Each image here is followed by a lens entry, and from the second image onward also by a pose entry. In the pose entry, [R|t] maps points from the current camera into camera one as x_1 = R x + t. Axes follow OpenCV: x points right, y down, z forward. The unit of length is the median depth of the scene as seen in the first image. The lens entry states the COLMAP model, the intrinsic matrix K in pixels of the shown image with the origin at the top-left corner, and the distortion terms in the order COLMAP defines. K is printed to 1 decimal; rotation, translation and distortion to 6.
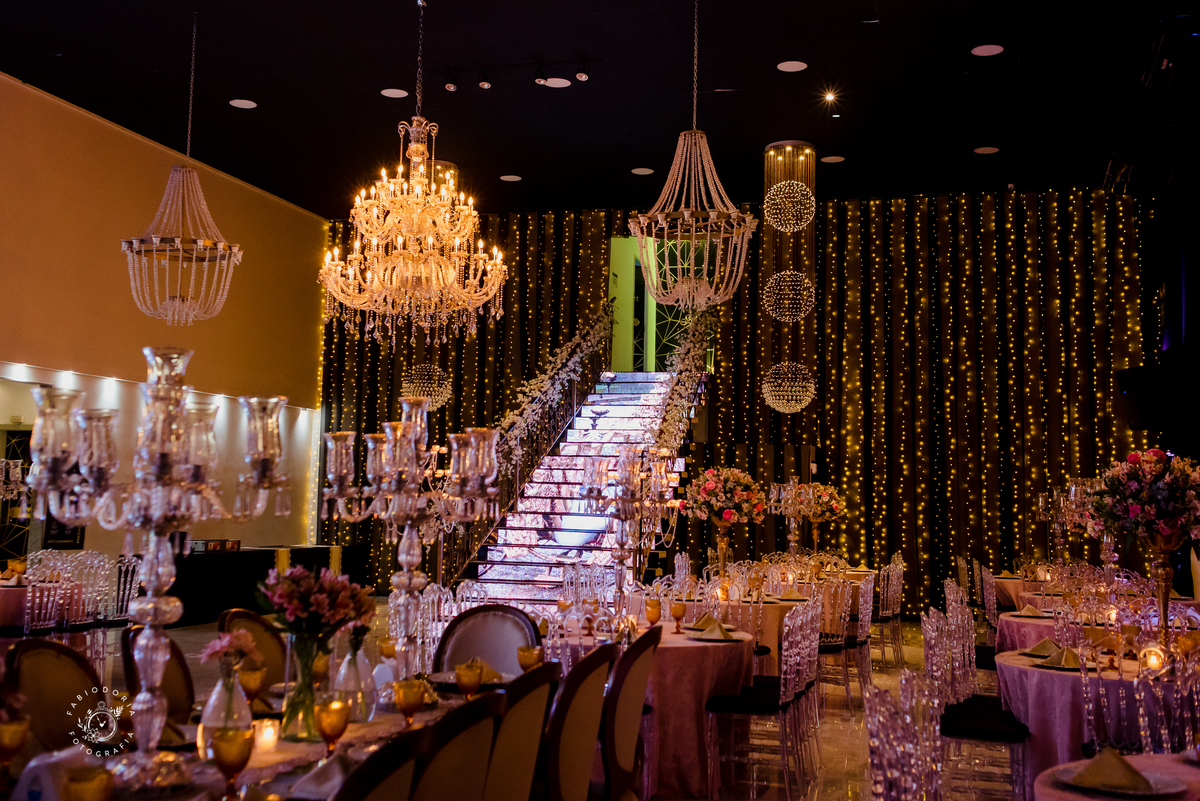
lens RADIAL K [[1197.7, 0, 596.7], [0, 1197.7, 394.9], [0, 0, 1]] dist [0.020651, 0.000000]
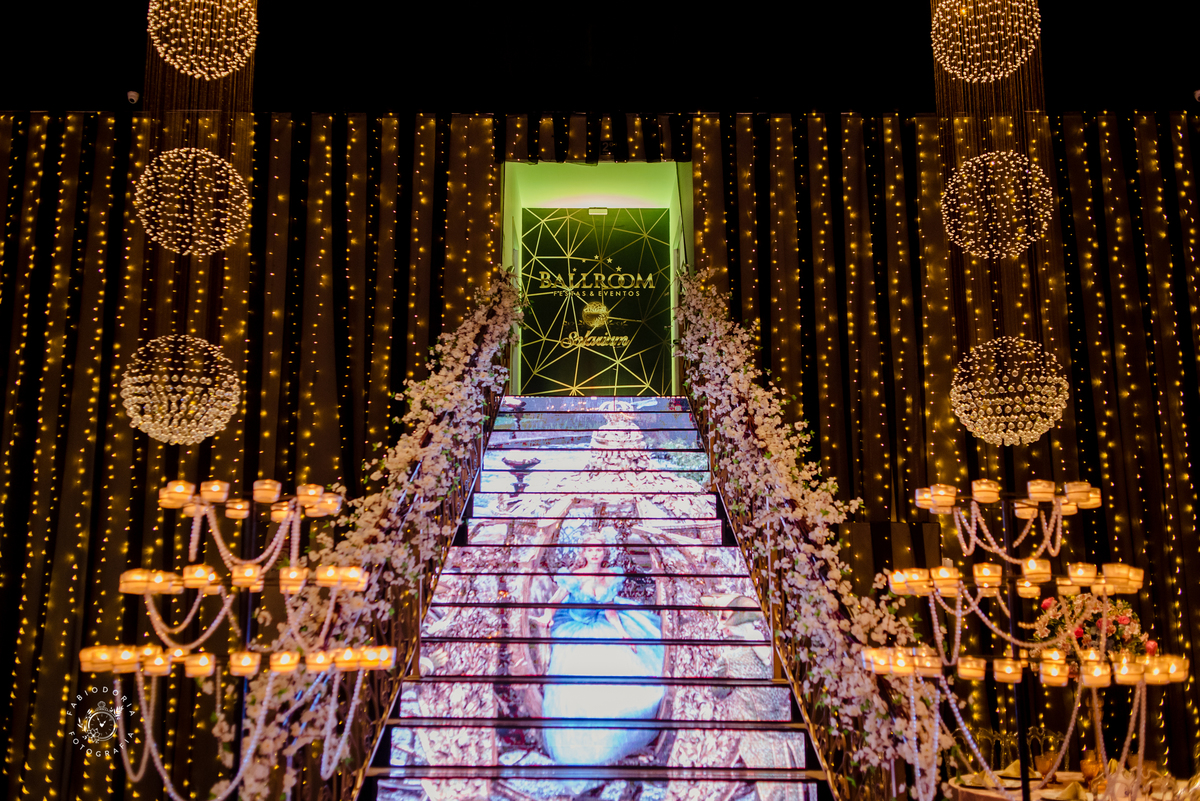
lens RADIAL K [[1197.7, 0, 592.6], [0, 1197.7, 396.6], [0, 0, 1]] dist [0.020651, 0.000000]
pose [[0.961895, 0.027054, 0.272079, -0.107695], [-0.000757, 0.995353, -0.096294, 0.035465], [-0.273420, 0.092418, 0.957445, 0.501062]]
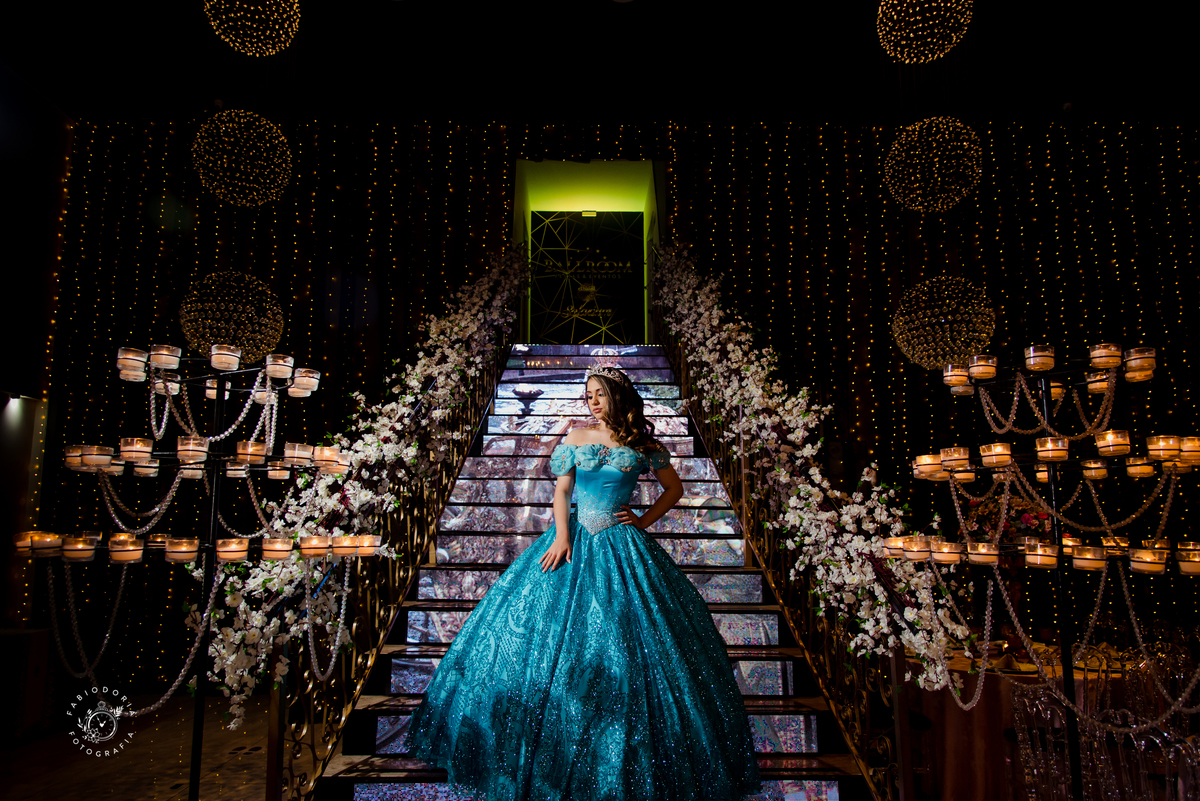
lens RADIAL K [[810.1, 0, 585.1], [0, 810.1, 425.7], [0, 0, 1]] dist [-0.029287, 0.000330]
pose [[0.961016, 0.012259, 0.276222, -0.085636], [-0.002275, 0.999333, -0.036436, 0.046831], [-0.276485, 0.034388, 0.960403, 0.585309]]
